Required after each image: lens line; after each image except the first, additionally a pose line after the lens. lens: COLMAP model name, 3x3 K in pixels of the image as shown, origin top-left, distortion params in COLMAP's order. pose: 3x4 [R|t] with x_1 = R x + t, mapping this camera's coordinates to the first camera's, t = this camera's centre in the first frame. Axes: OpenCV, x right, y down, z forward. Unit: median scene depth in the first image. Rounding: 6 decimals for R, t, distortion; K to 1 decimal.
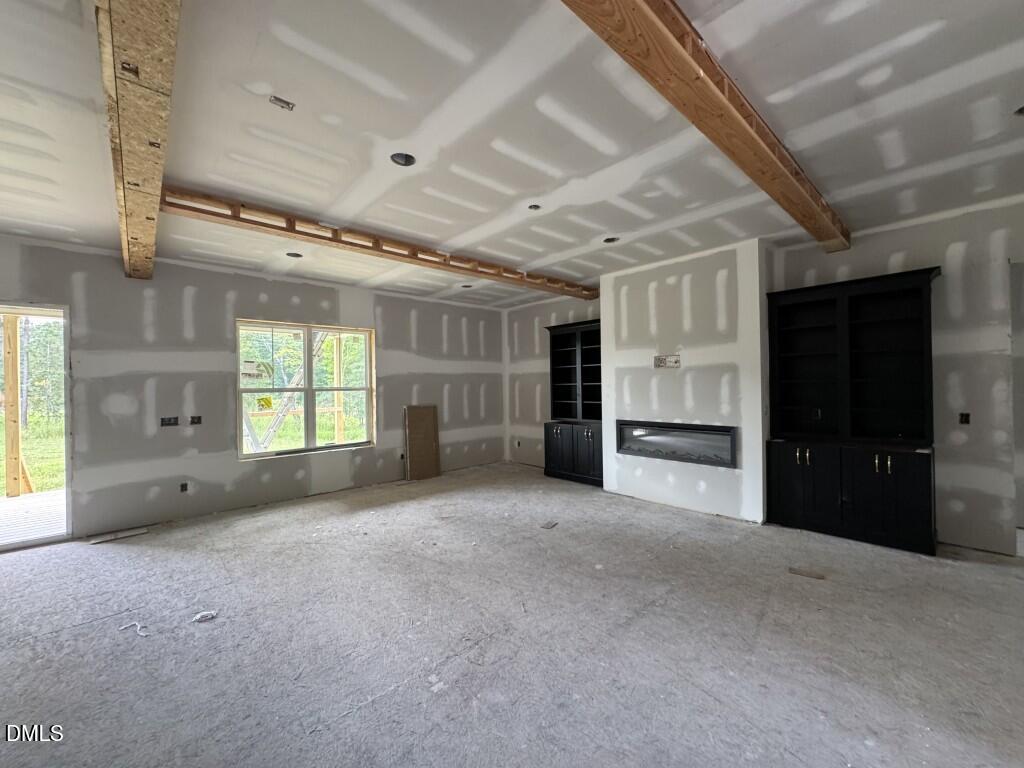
lens RADIAL K [[410.8, 0, 511.9], [0, 410.8, 382.5], [0, 0, 1]] dist [-0.002222, 0.000214]
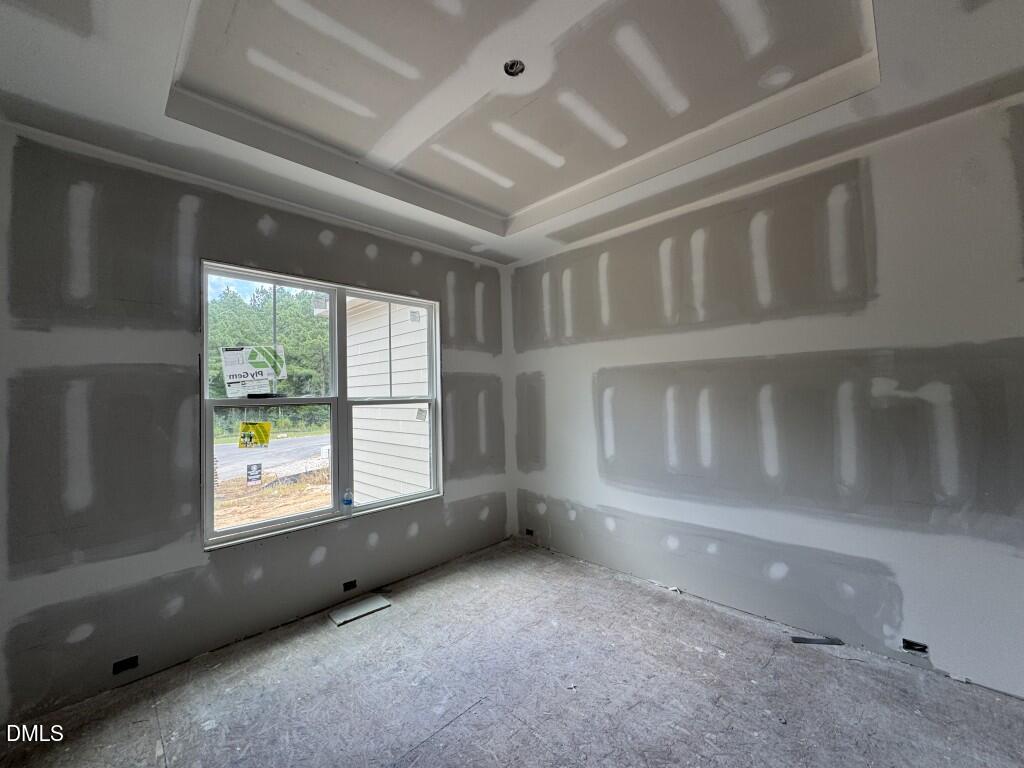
lens RADIAL K [[410.8, 0, 511.7], [0, 410.8, 392.9], [0, 0, 1]] dist [-0.002222, 0.000214]
pose [[0.998210, -0.011252, 0.058733, -0.311865], [0.011975, 0.999857, -0.011979, 0.013778], [-0.058590, 0.012661, 0.998202, 0.465330]]
